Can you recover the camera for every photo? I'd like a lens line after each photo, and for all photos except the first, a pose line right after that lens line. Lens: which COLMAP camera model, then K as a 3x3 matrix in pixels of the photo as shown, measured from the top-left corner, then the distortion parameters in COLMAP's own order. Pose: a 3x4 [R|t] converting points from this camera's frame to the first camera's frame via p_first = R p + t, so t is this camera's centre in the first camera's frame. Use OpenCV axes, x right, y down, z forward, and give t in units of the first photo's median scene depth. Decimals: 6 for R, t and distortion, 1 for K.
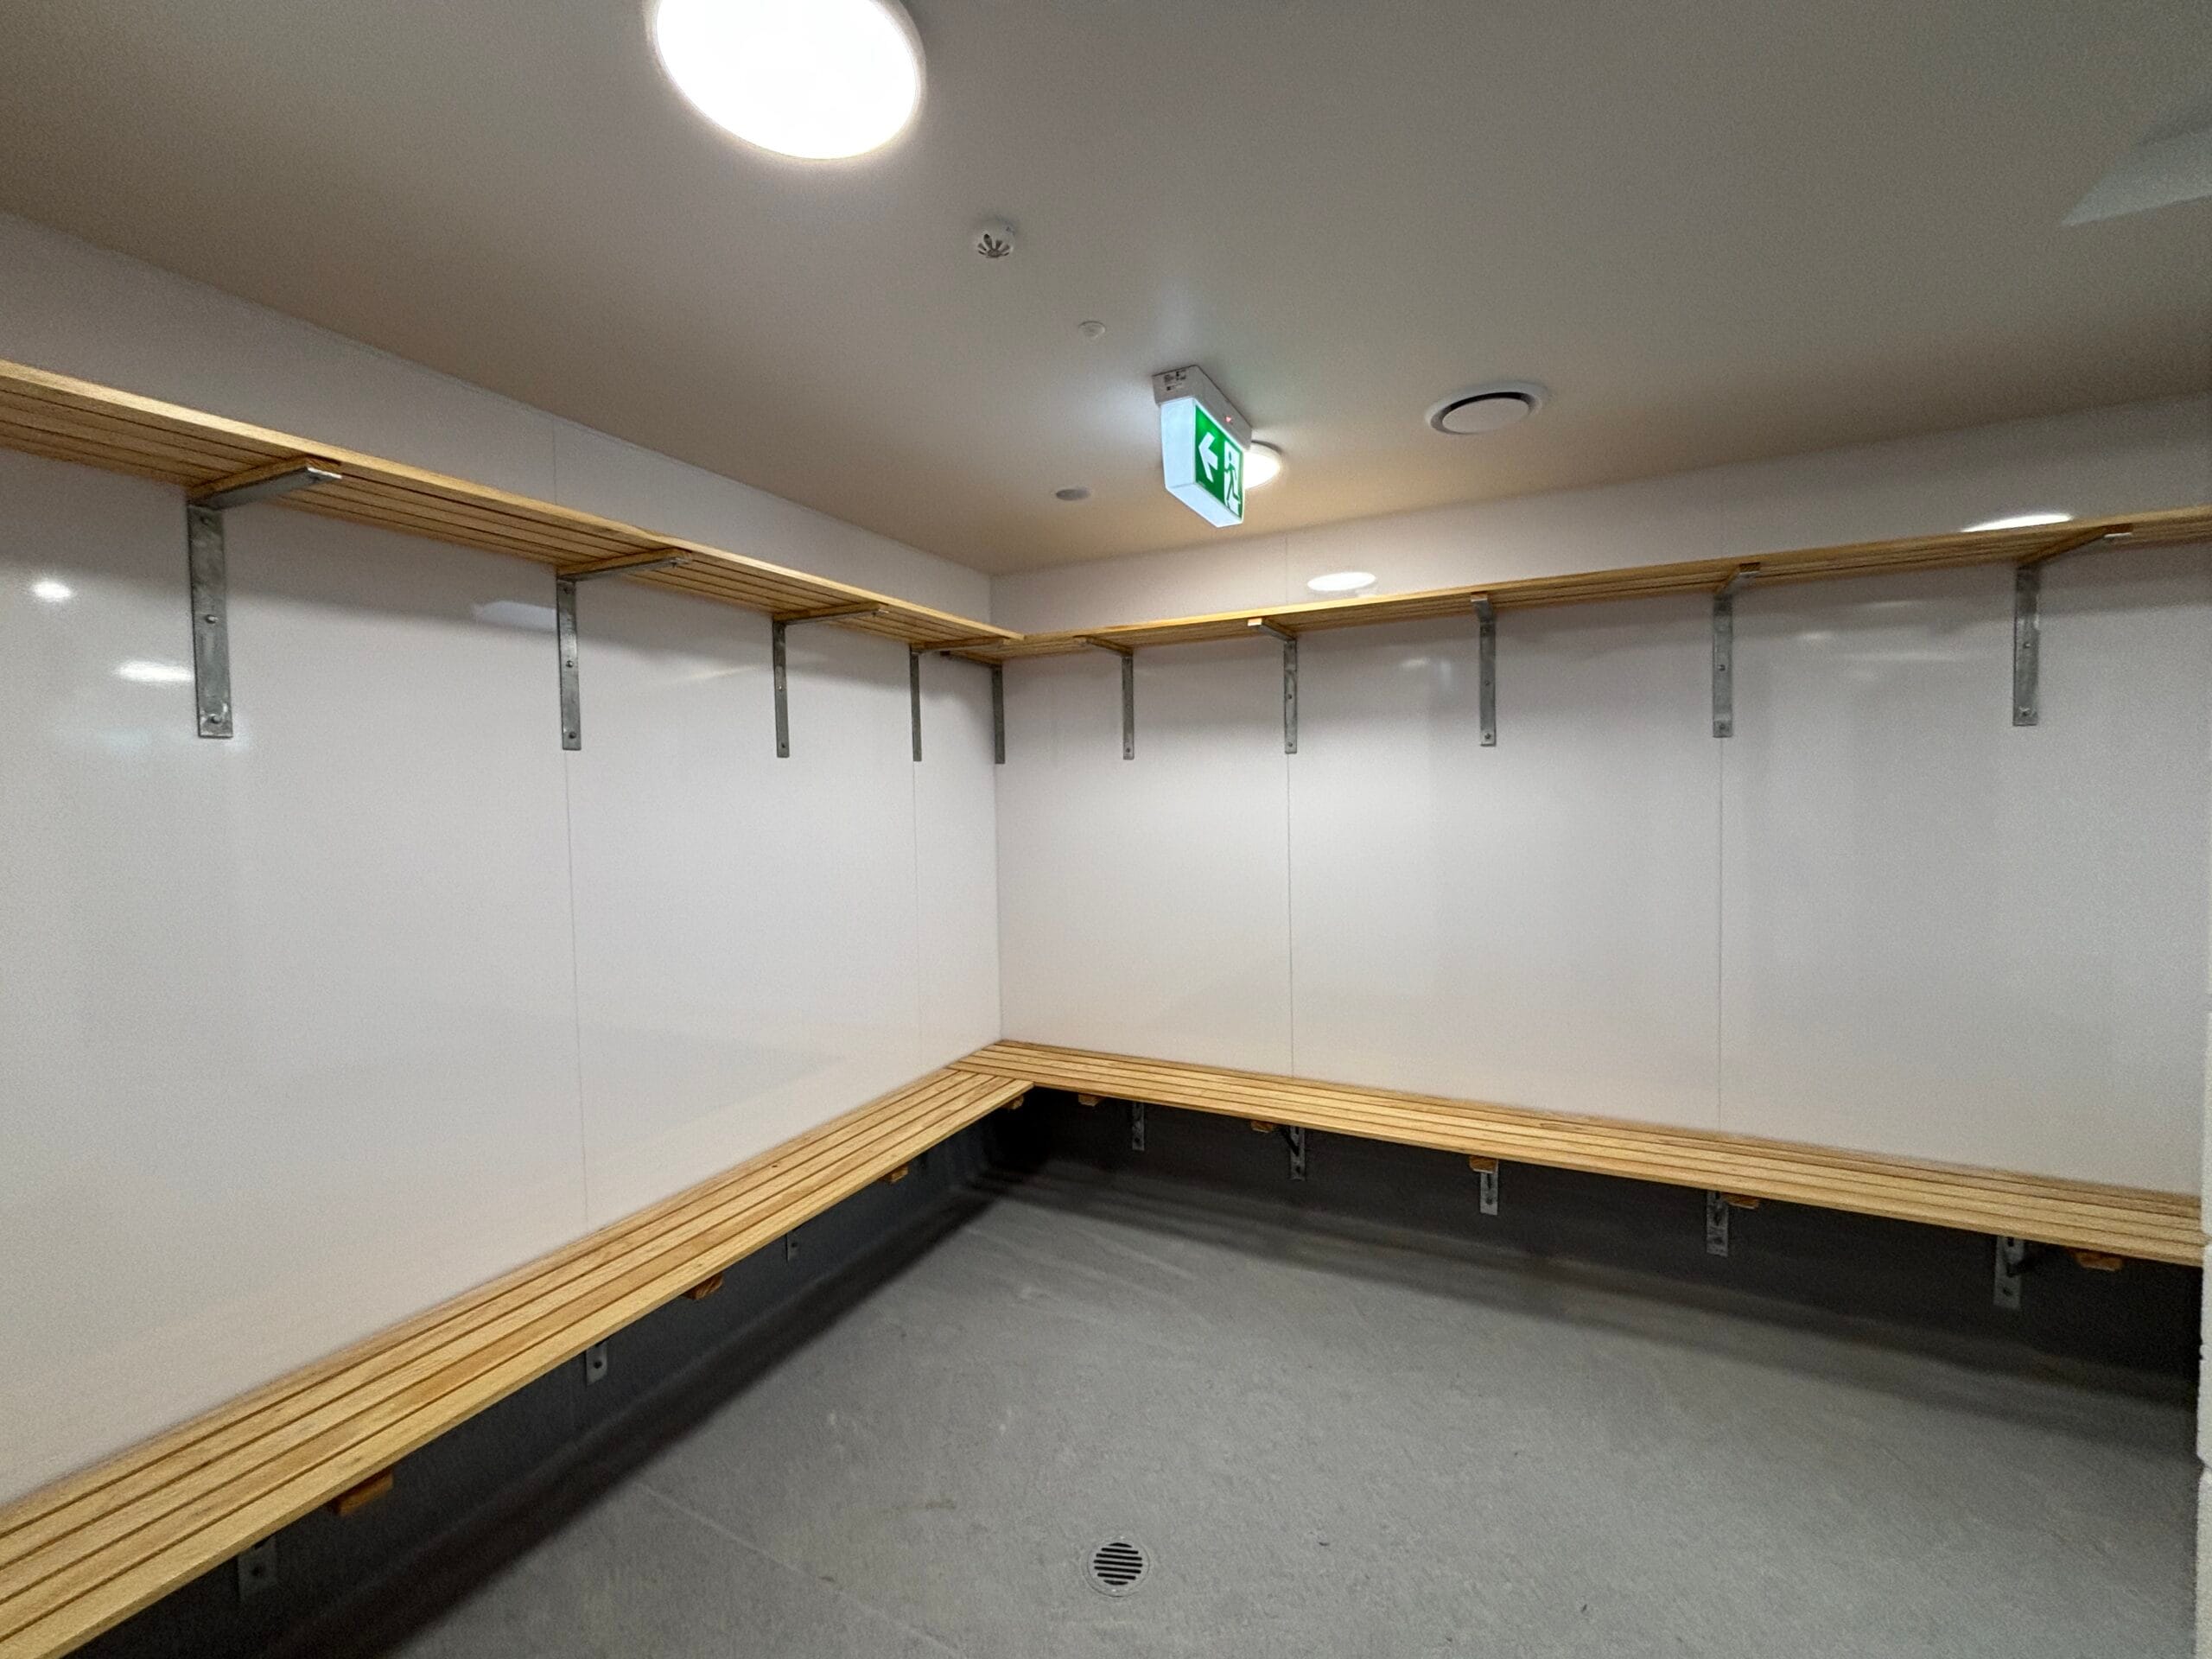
lens RADIAL K [[888.6, 0, 1109.0], [0, 888.6, 821.9], [0, 0, 1]] dist [-0.000604, 0.000286]
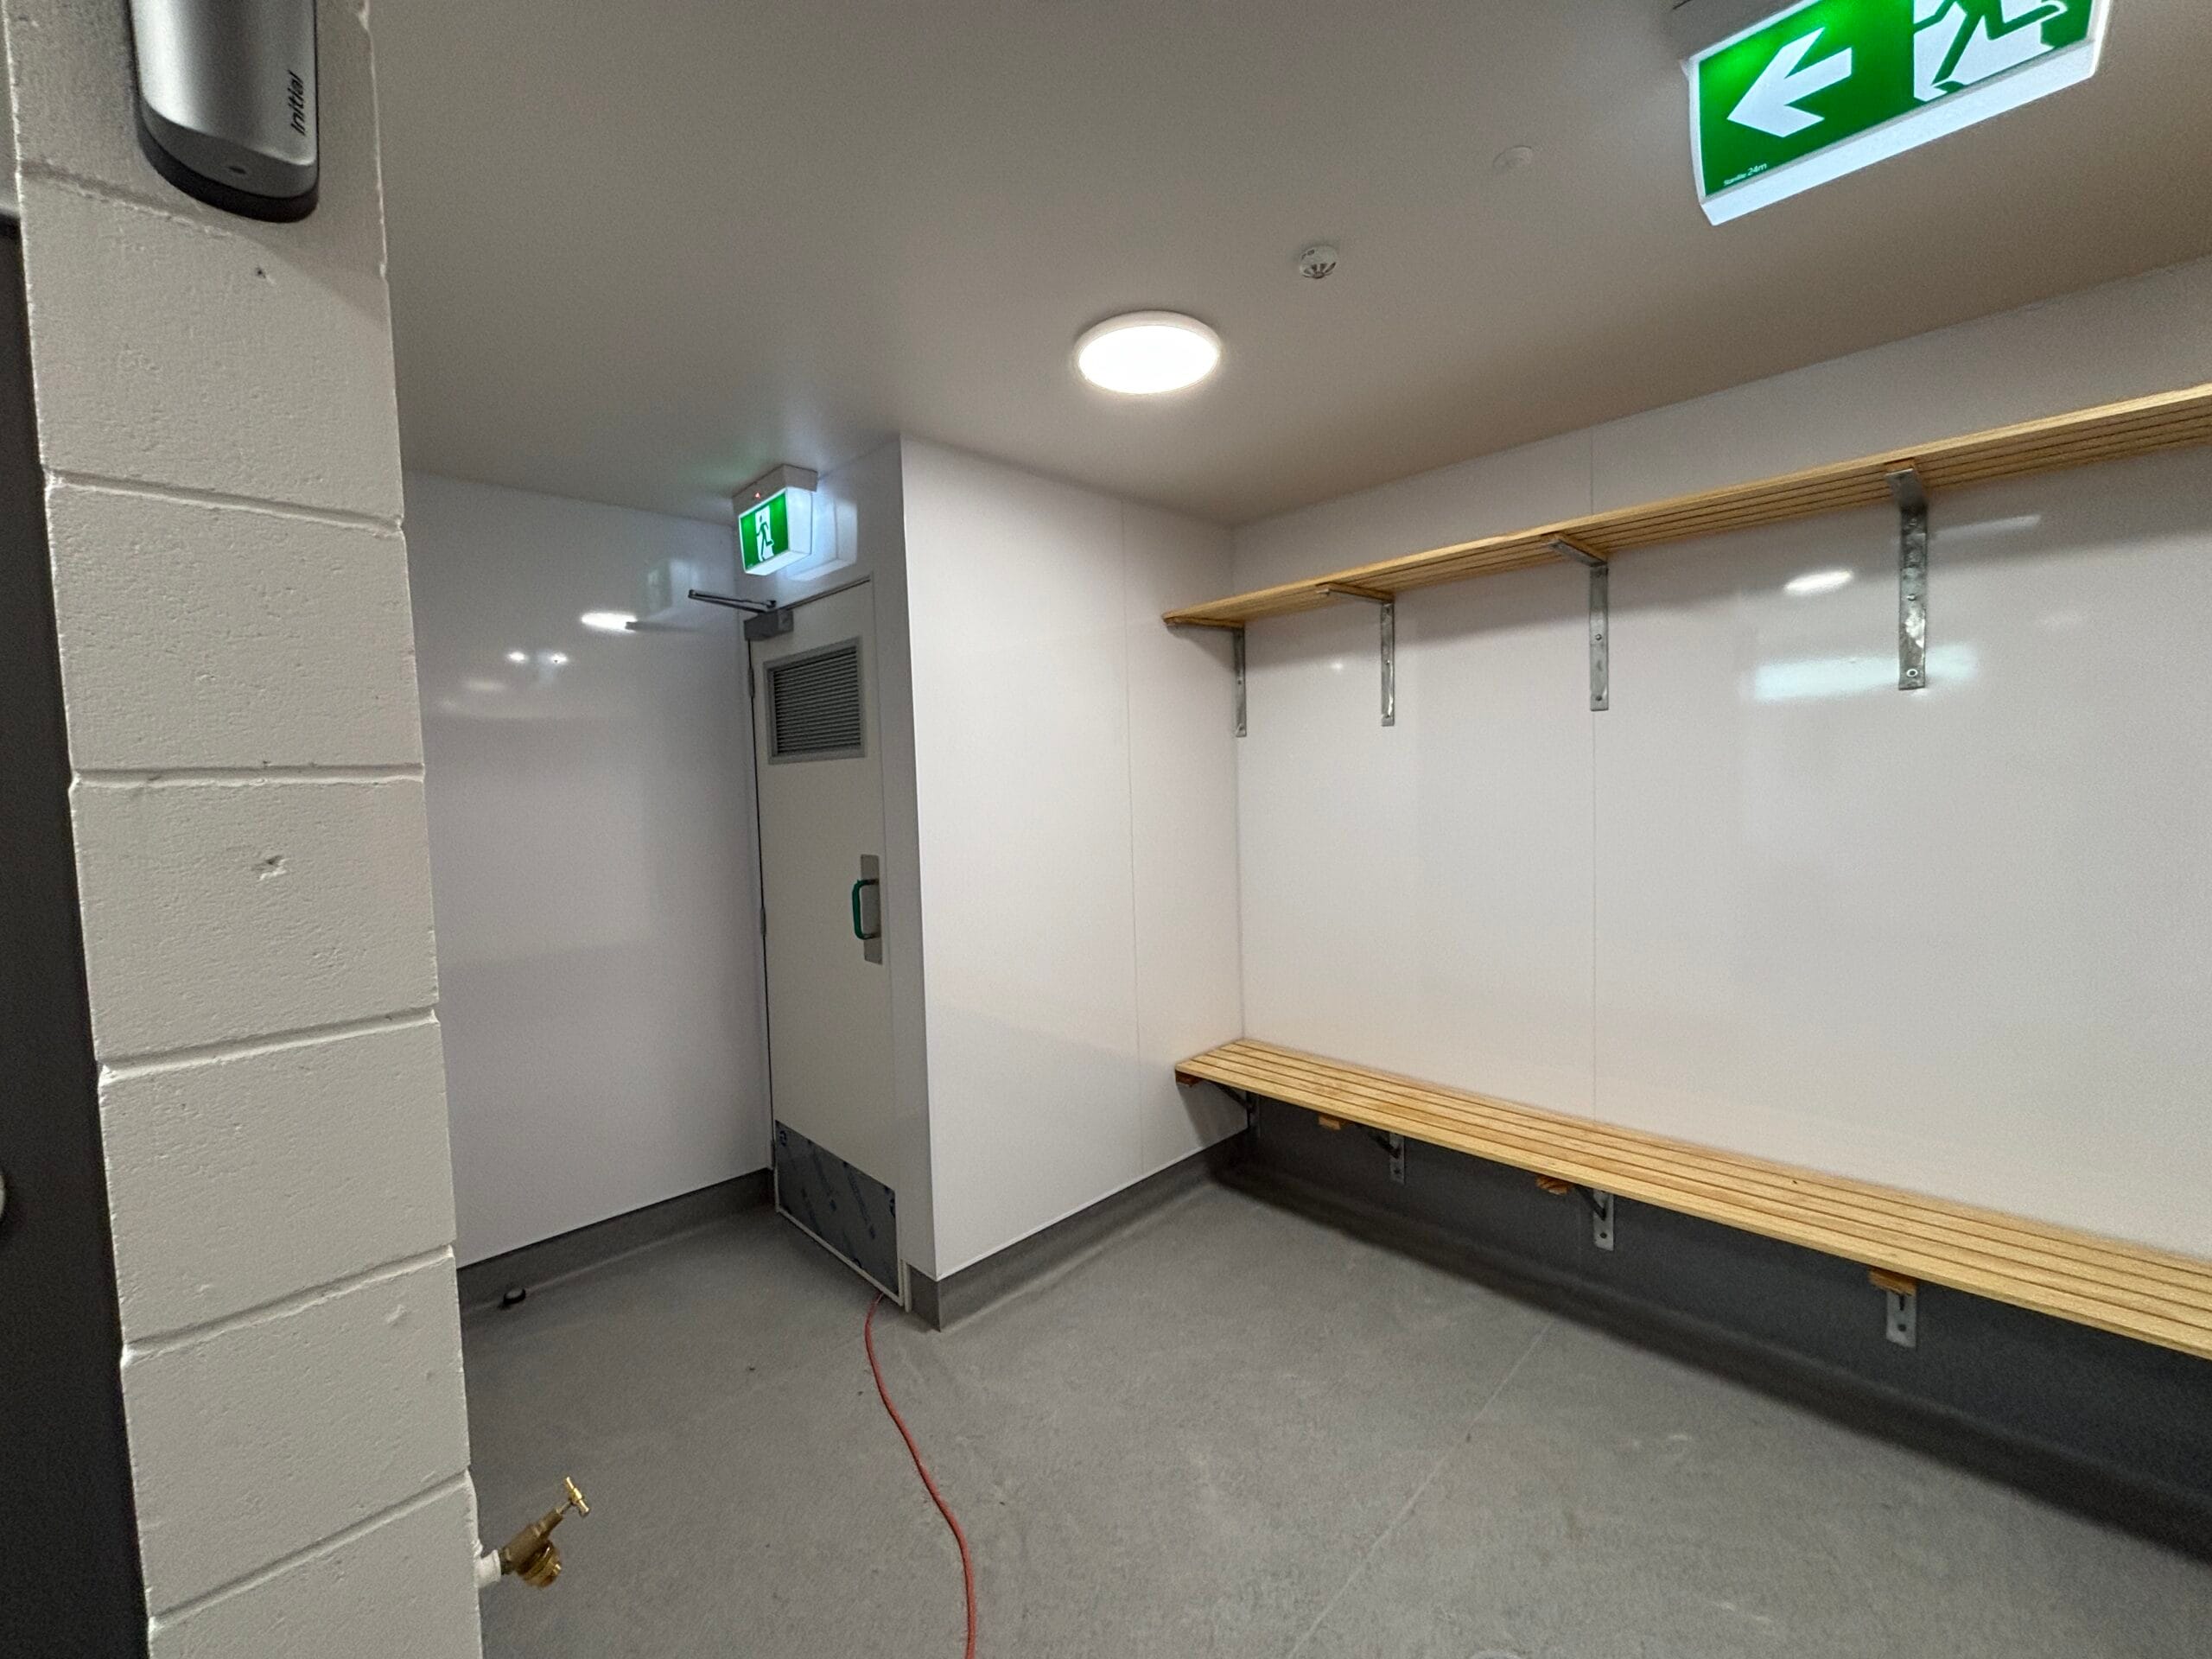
lens RADIAL K [[888.6, 0, 1109.0], [0, 888.6, 821.9], [0, 0, 1]] dist [-0.000604, 0.000286]
pose [[-0.323793, 0.070148, -0.943524, 0.758363], [0.005646, 0.997373, 0.072214, -0.024002], [0.946111, 0.018056, -0.323338, 0.807813]]
